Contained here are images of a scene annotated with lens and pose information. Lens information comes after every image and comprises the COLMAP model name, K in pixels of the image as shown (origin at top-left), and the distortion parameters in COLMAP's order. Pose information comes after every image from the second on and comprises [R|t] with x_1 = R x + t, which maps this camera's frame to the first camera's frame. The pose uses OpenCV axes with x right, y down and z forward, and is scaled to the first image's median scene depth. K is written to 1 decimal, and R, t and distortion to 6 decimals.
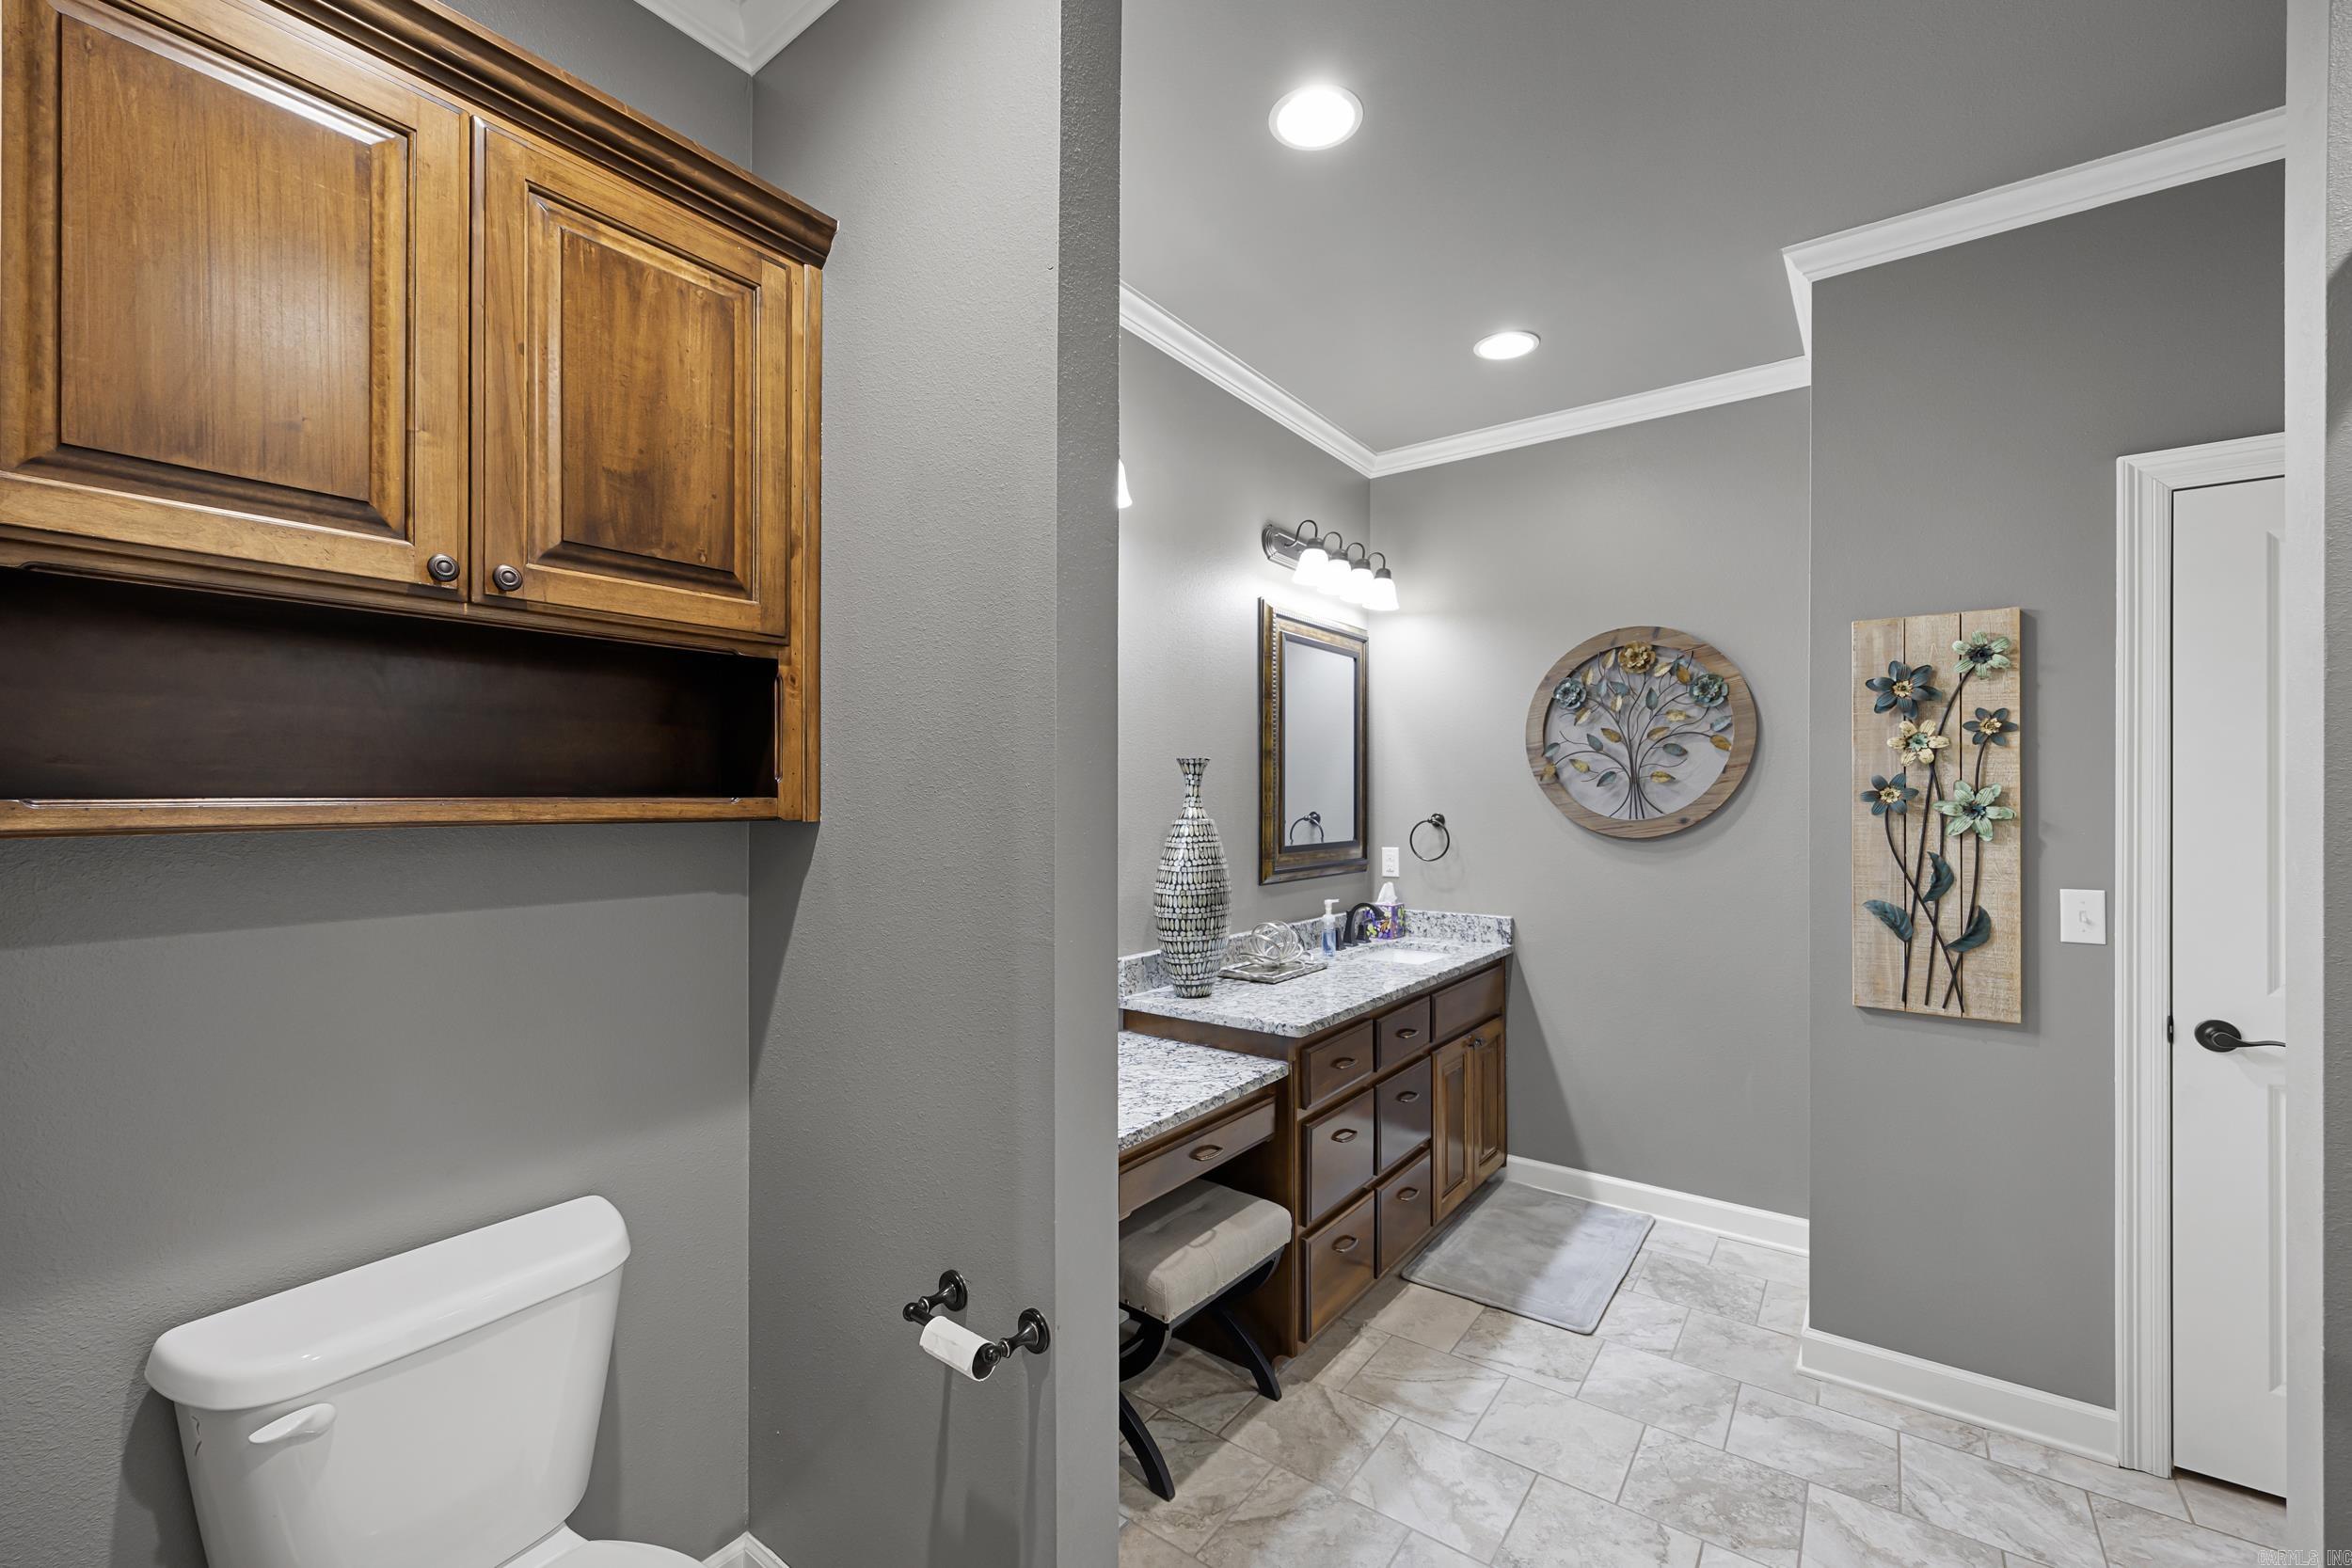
lens RADIAL K [[956.4, 0, 1162.2], [0, 956.4, 791.0], [0, 0, 1]] dist [0.002289, -0.002010]
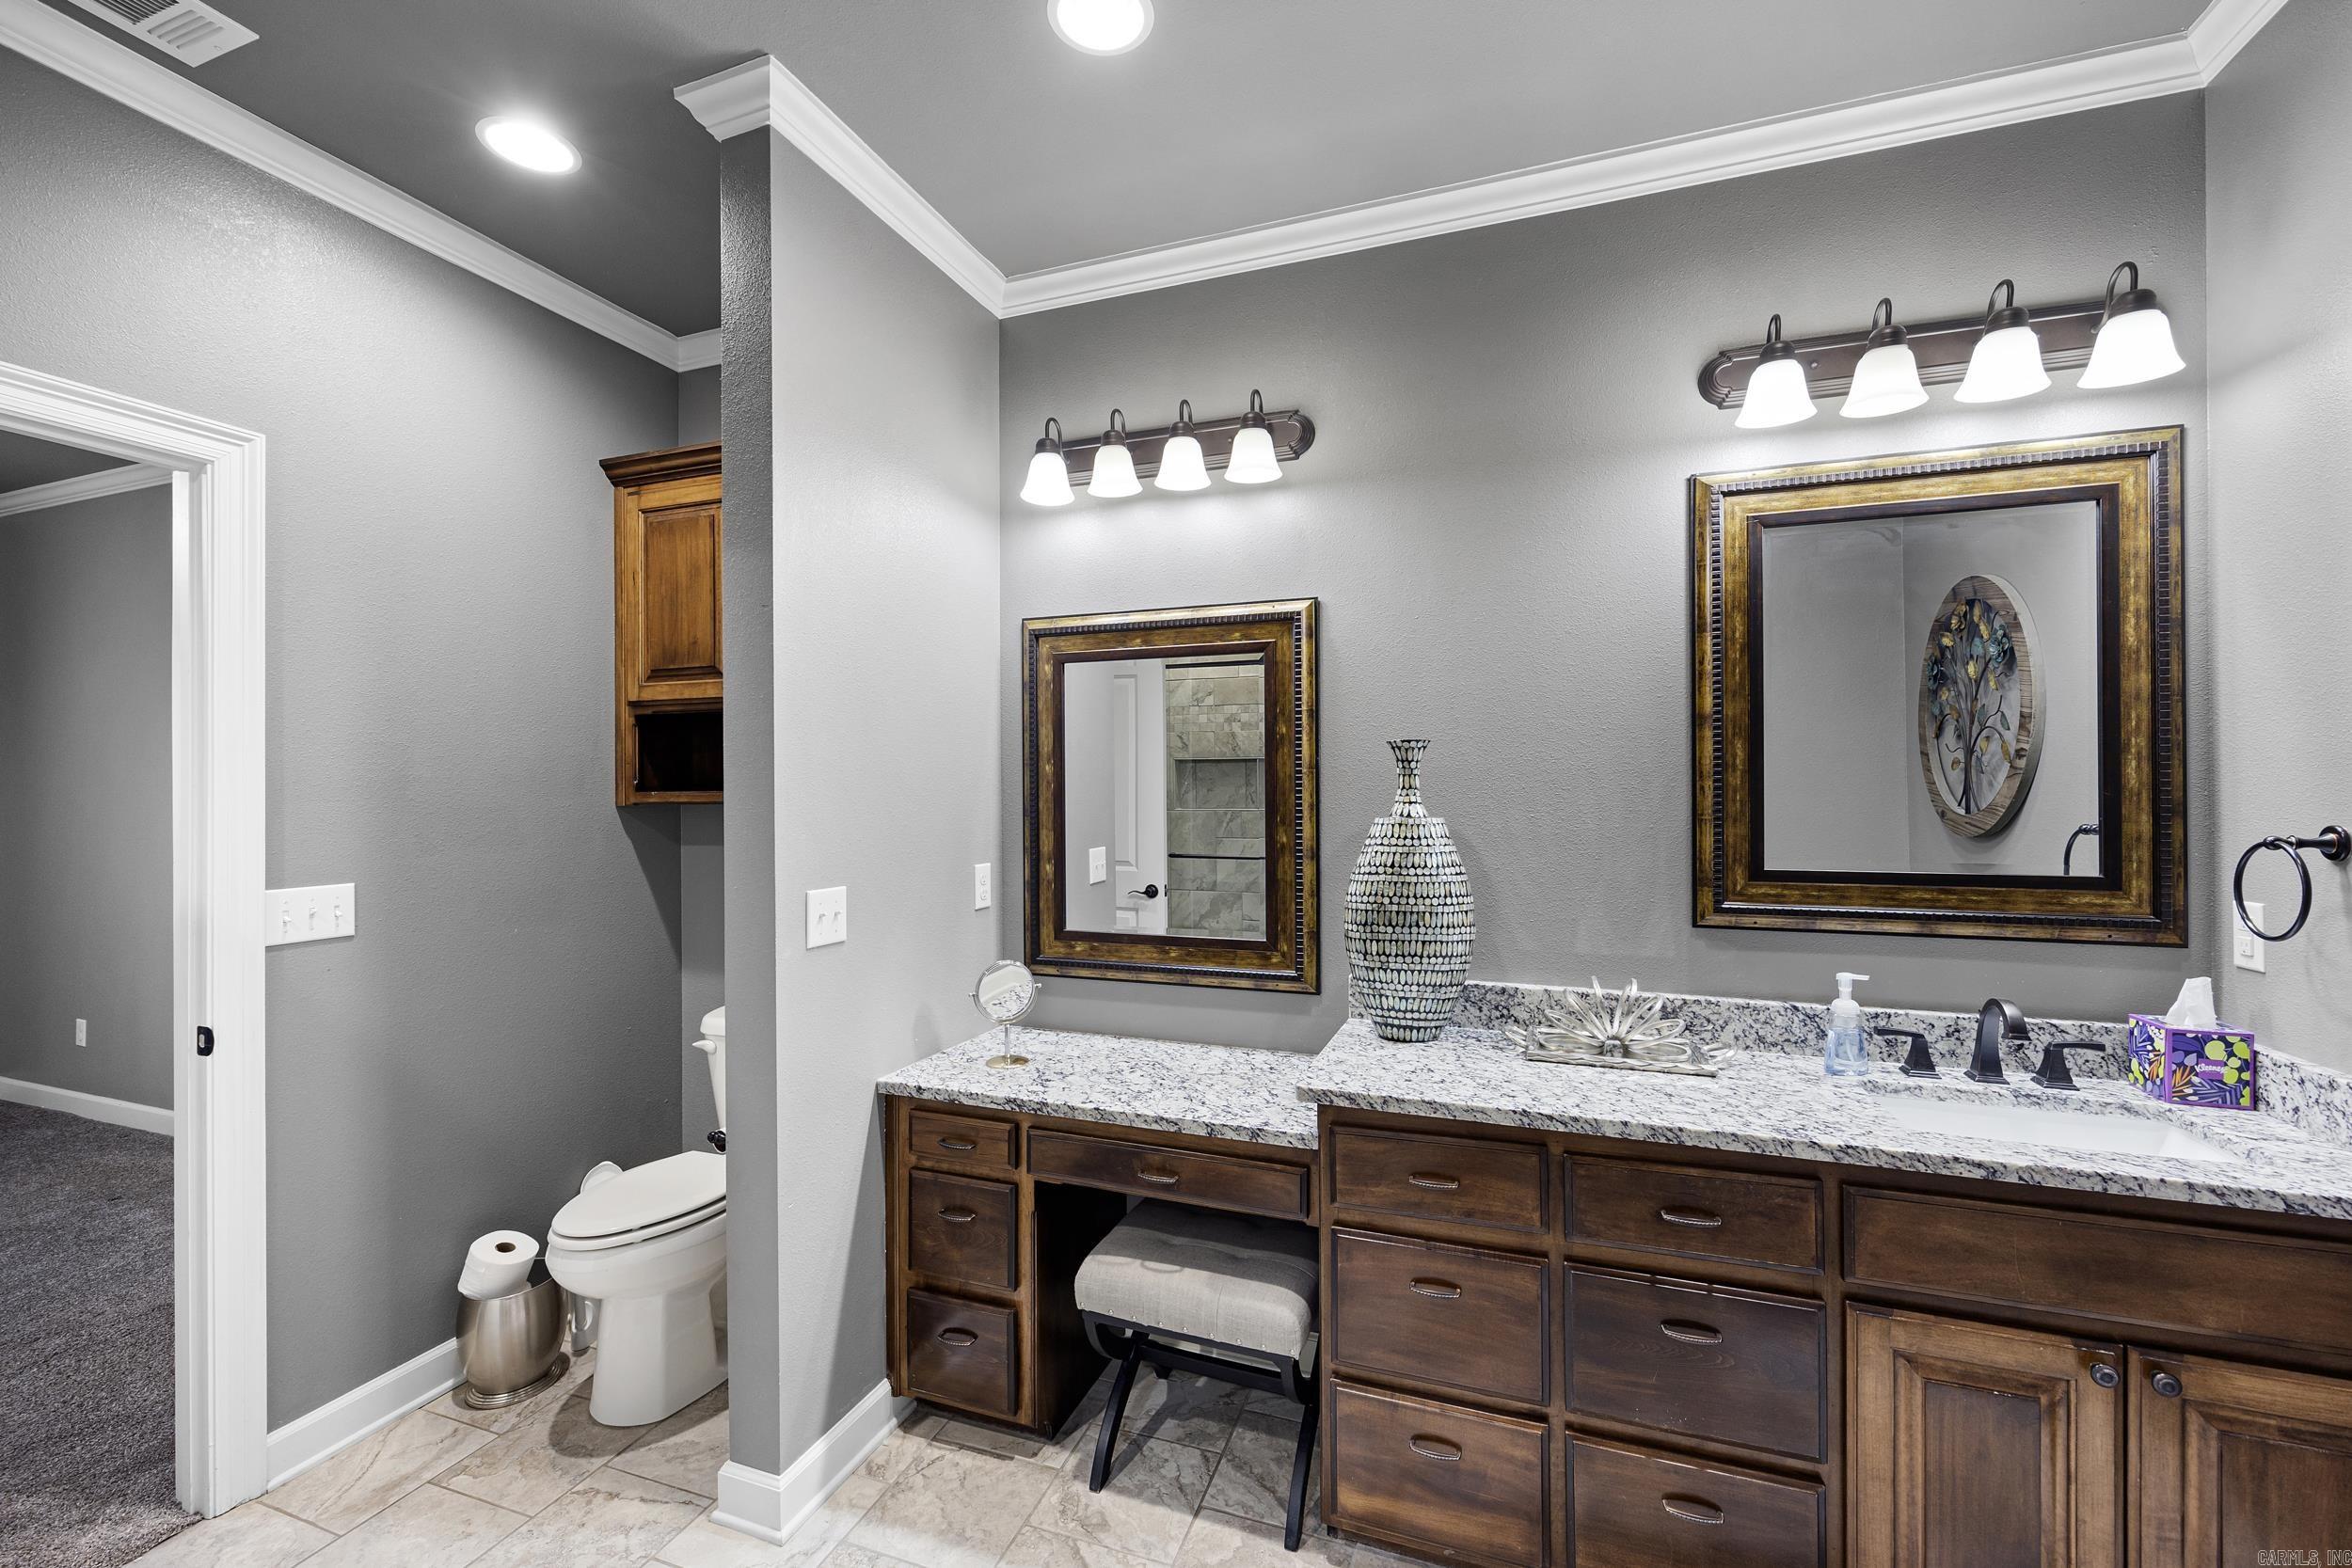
lens RADIAL K [[956.4, 0, 1182.9], [0, 956.4, 786.9], [0, 0, 1]] dist [0.002289, -0.002010]
pose [[0.296955, -0.007947, -0.954858, 0.890623], [0.008196, 0.999950, -0.005774, 0.008984], [0.954856, -0.006111, 0.297005, 0.711523]]
